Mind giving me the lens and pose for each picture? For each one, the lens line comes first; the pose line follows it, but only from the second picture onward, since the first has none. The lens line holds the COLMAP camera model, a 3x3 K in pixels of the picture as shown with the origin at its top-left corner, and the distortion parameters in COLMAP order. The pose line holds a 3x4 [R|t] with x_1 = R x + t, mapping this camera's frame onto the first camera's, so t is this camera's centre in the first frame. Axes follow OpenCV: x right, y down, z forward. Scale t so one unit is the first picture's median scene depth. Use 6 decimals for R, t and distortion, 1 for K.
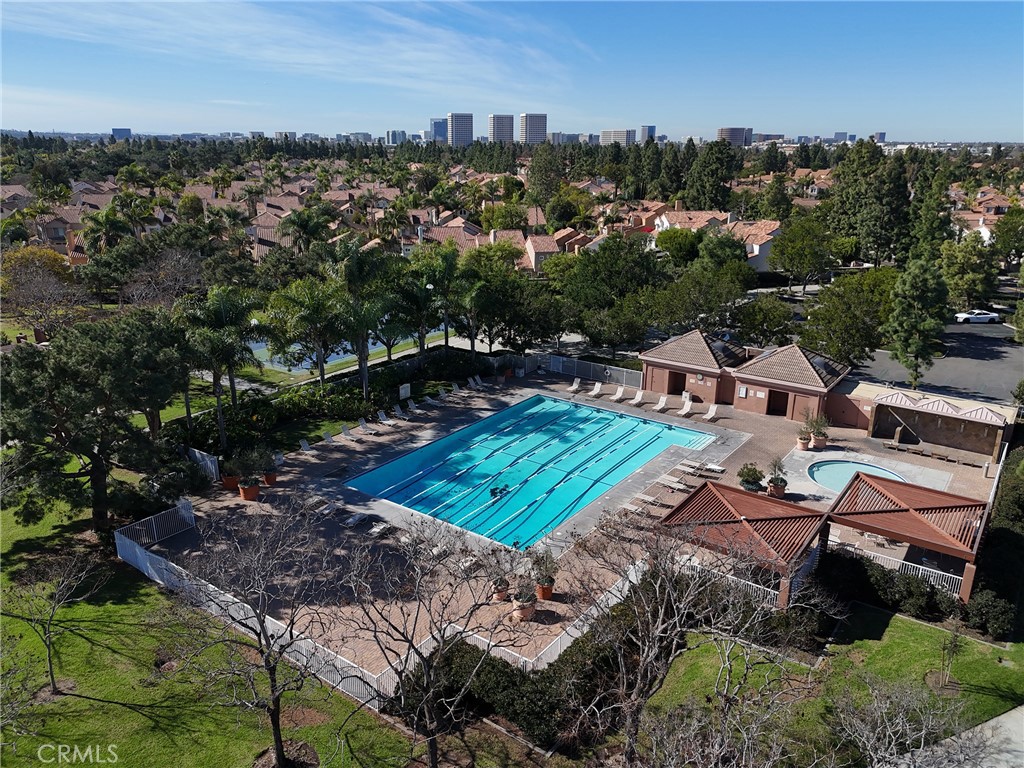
lens RADIAL K [[762.5, 0, 512.0], [0, 762.5, 384.0], [0, 0, 1]] dist [0.122064, -0.134271]
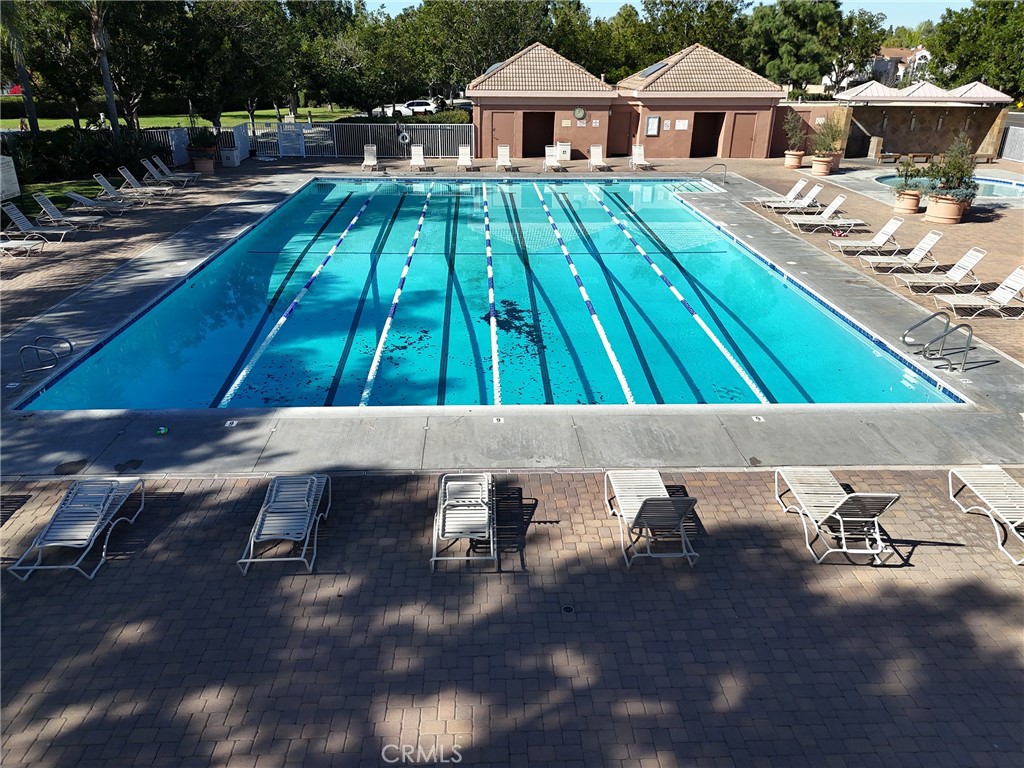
lens RADIAL K [[762.5, 0, 512.0], [0, 762.5, 384.0], [0, 0, 1]] dist [0.122064, -0.134271]
pose [[0.796901, -0.248189, 0.550773, -0.179730], [0.185806, 0.968212, 0.167456, 0.086801], [-0.574826, -0.031109, 0.817684, 0.574548]]
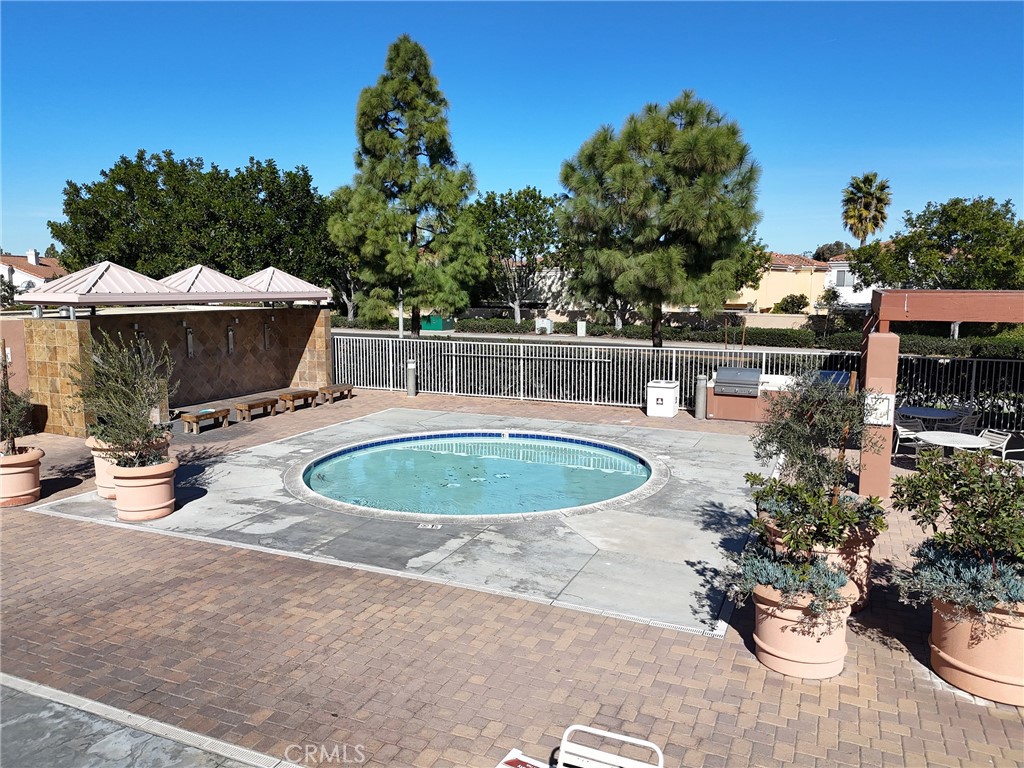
lens RADIAL K [[762.5, 0, 512.0], [0, 762.5, 384.0], [0, 0, 1]] dist [0.122064, -0.134271]
pose [[-0.177245, -0.151029, 0.972509, 0.156543], [0.290060, 0.936246, 0.198263, 0.037617], [-0.940452, 0.317227, -0.122137, 0.842631]]
